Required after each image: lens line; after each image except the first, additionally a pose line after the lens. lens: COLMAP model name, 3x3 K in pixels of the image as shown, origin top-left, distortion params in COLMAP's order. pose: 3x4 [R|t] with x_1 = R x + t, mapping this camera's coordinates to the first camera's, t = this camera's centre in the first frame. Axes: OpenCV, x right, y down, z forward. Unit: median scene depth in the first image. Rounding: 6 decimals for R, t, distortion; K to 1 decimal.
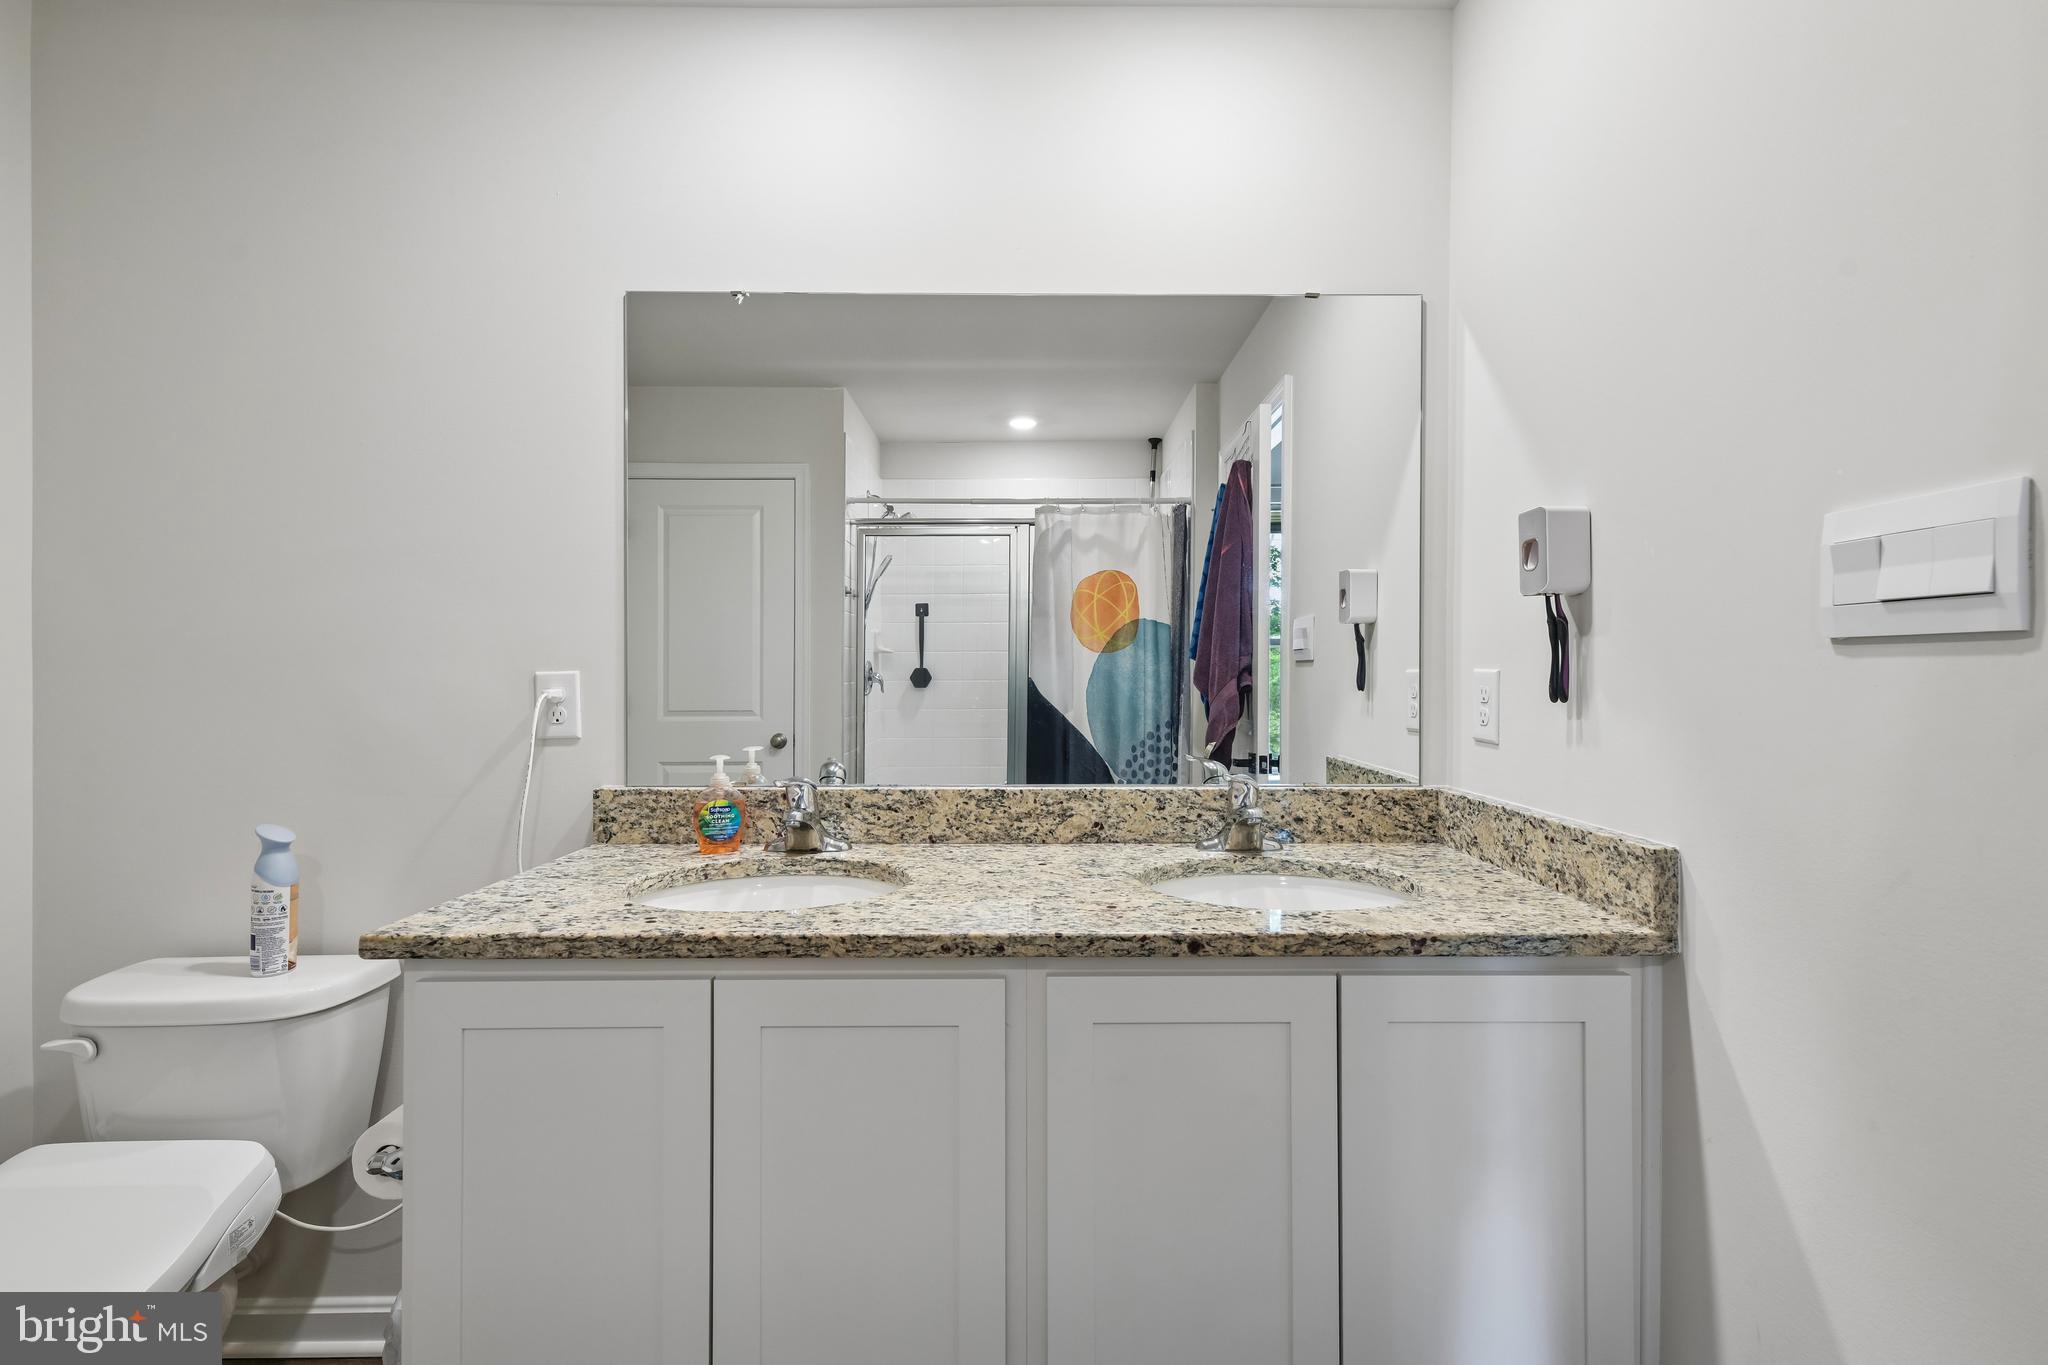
lens RADIAL K [[864.2, 0, 1028.6], [0, 864.2, 673.4], [0, 0, 1]] dist [0.008535, -0.000874]
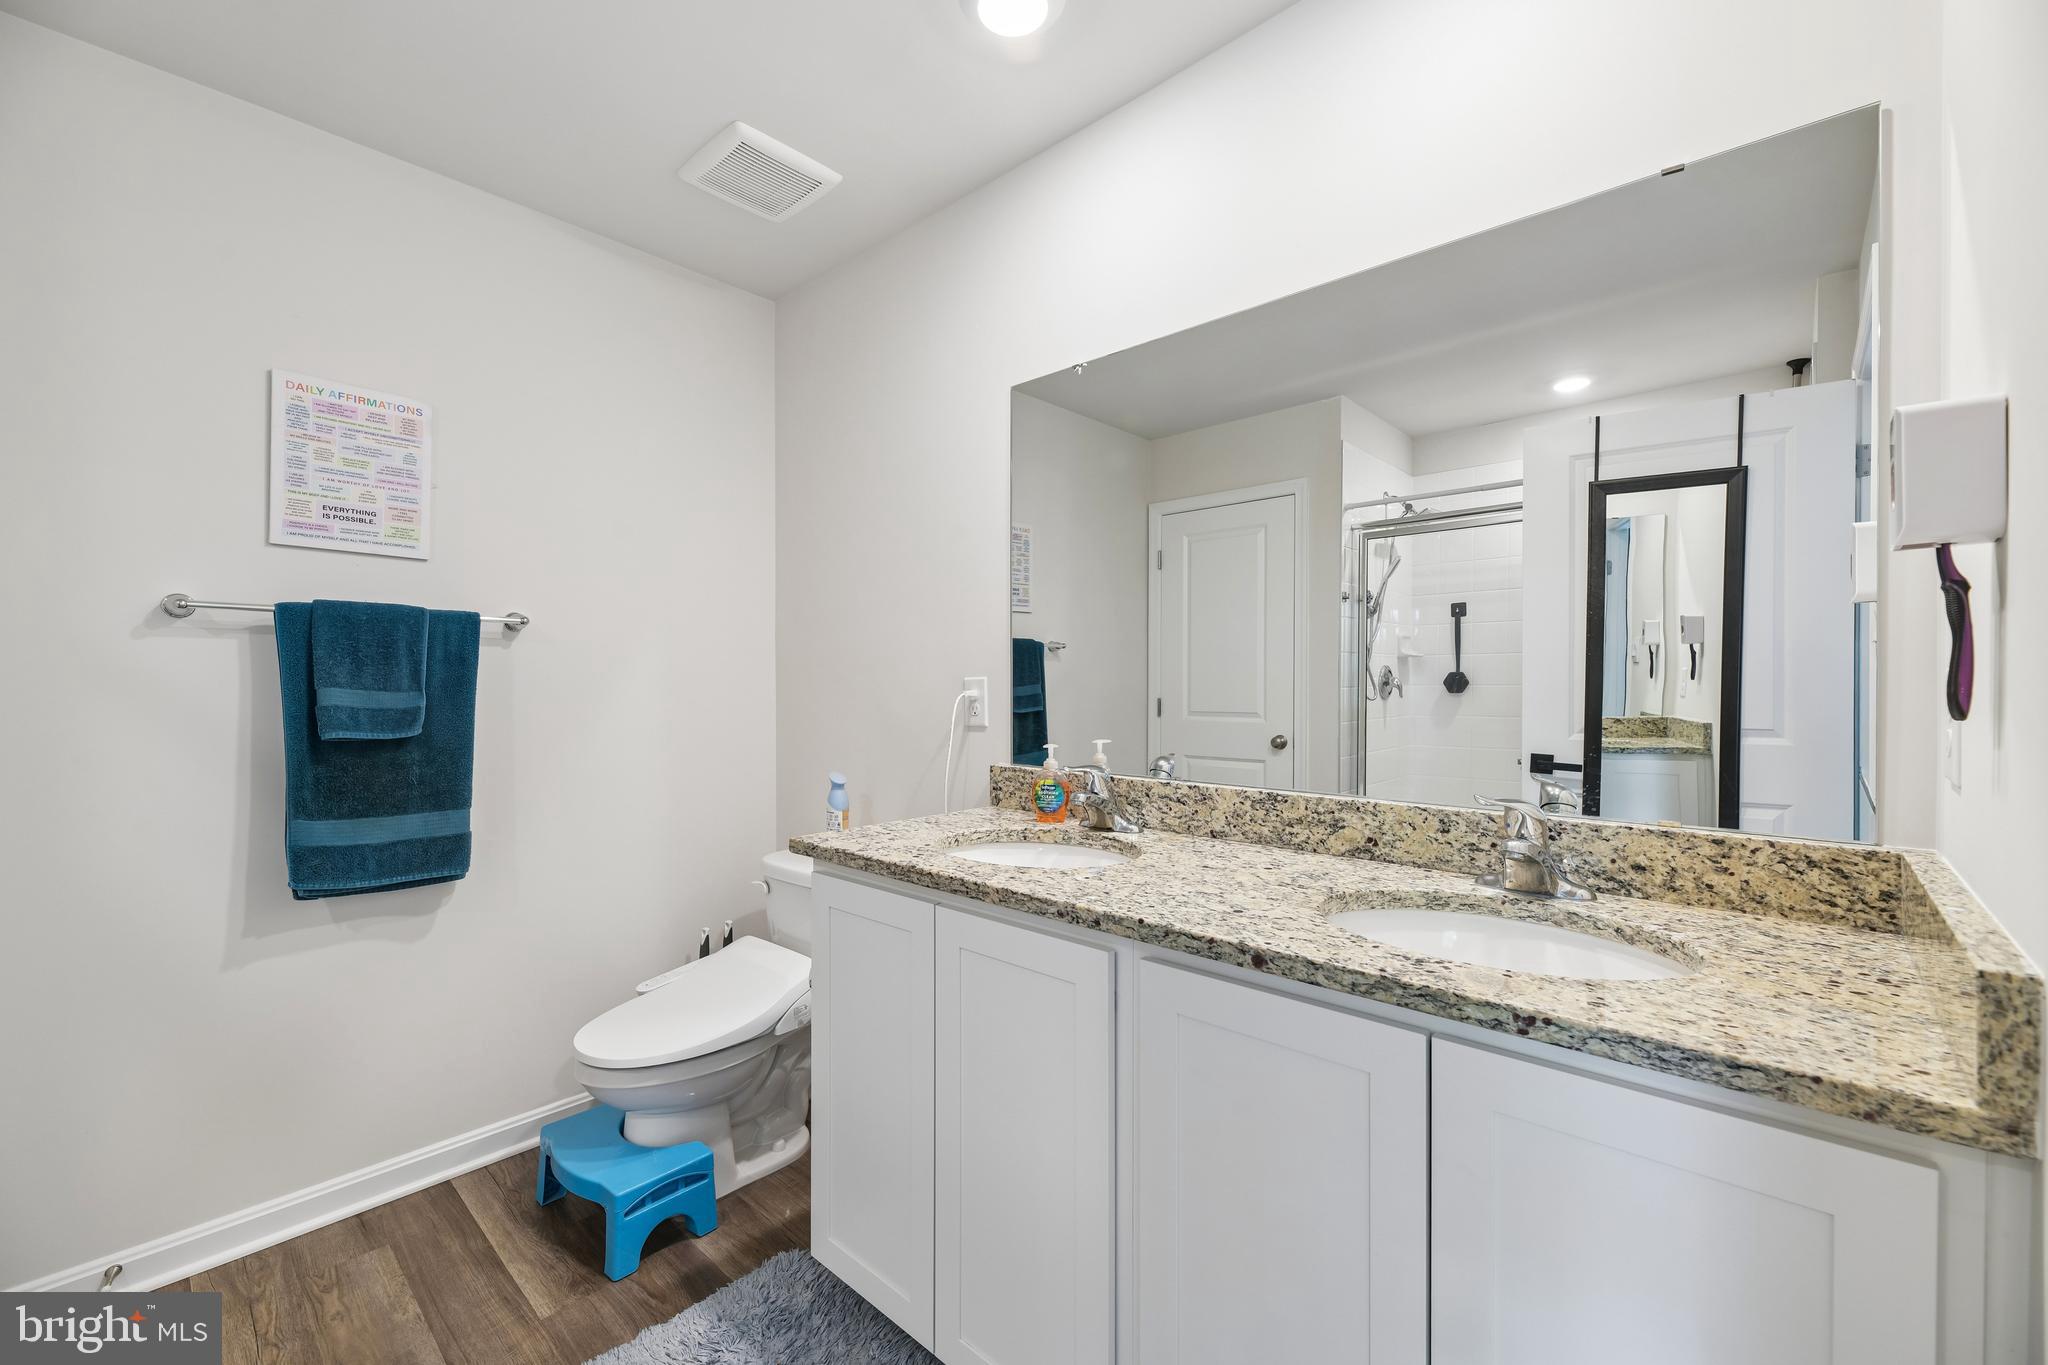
lens RADIAL K [[825.9, 0, 1024.0], [0, 825.9, 682.5], [0, 0, 1]] dist [0.002374, -0.005315]
pose [[0.734067, 0.000059, -0.679077, 0.408755], [0.002513, 0.999993, 0.002803, 0.002427], [0.679073, -0.003764, 0.734061, 0.098222]]
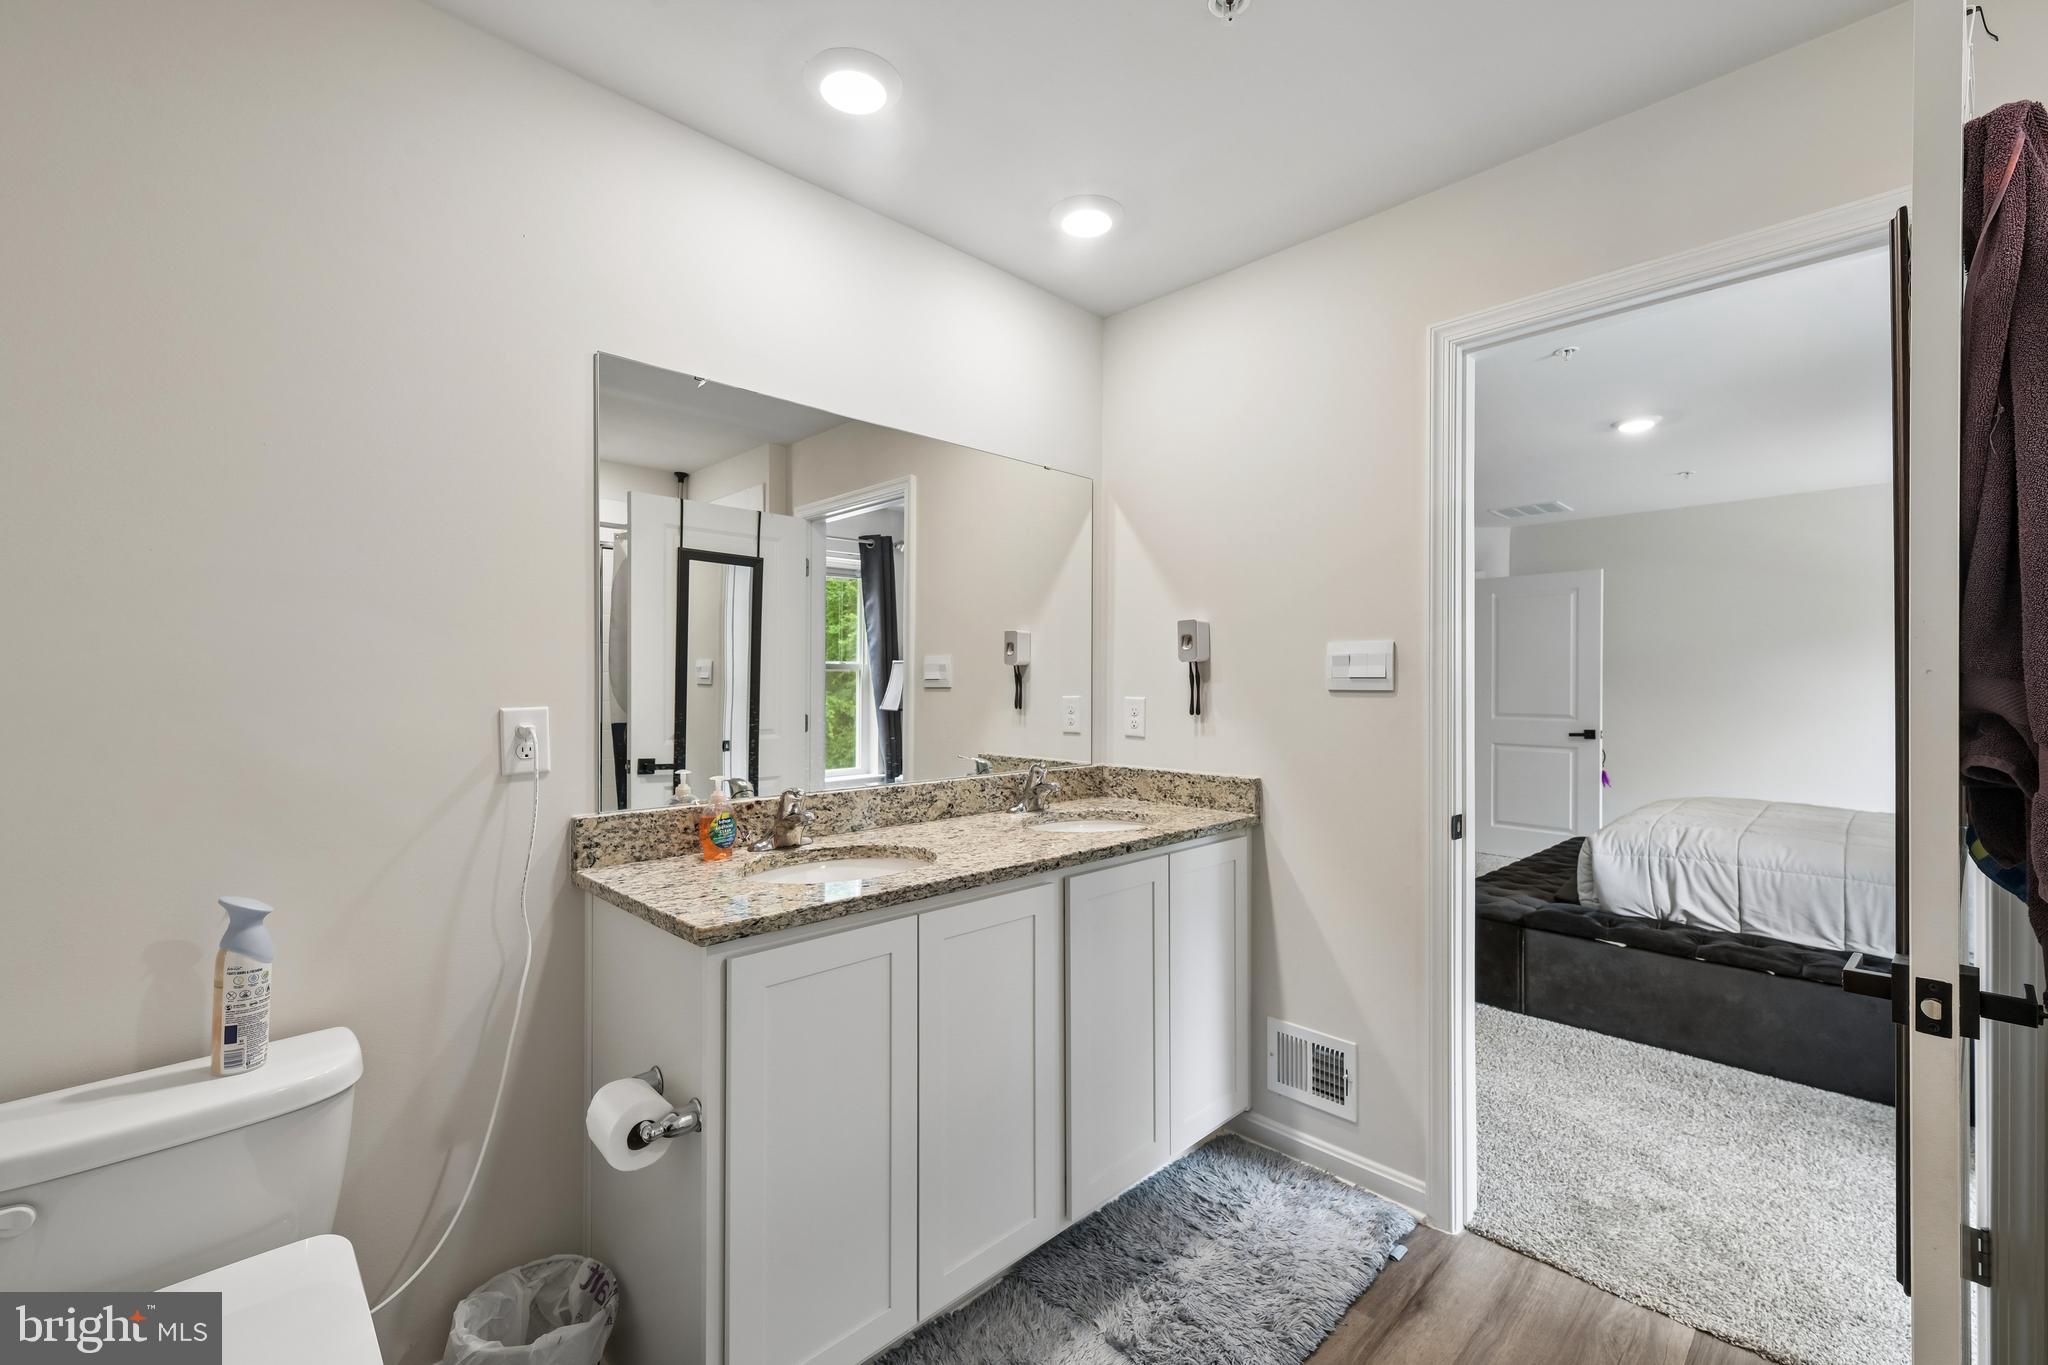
lens RADIAL K [[849.0, 0, 1012.2], [0, 849.0, 679.8], [0, 0, 1]] dist [0.007195, -0.000234]
pose [[0.727058, 0.003596, 0.686566, -0.837259], [0.001095, 0.999979, -0.006397, -0.028955], [-0.686575, 0.005403, 0.727039, -0.122697]]
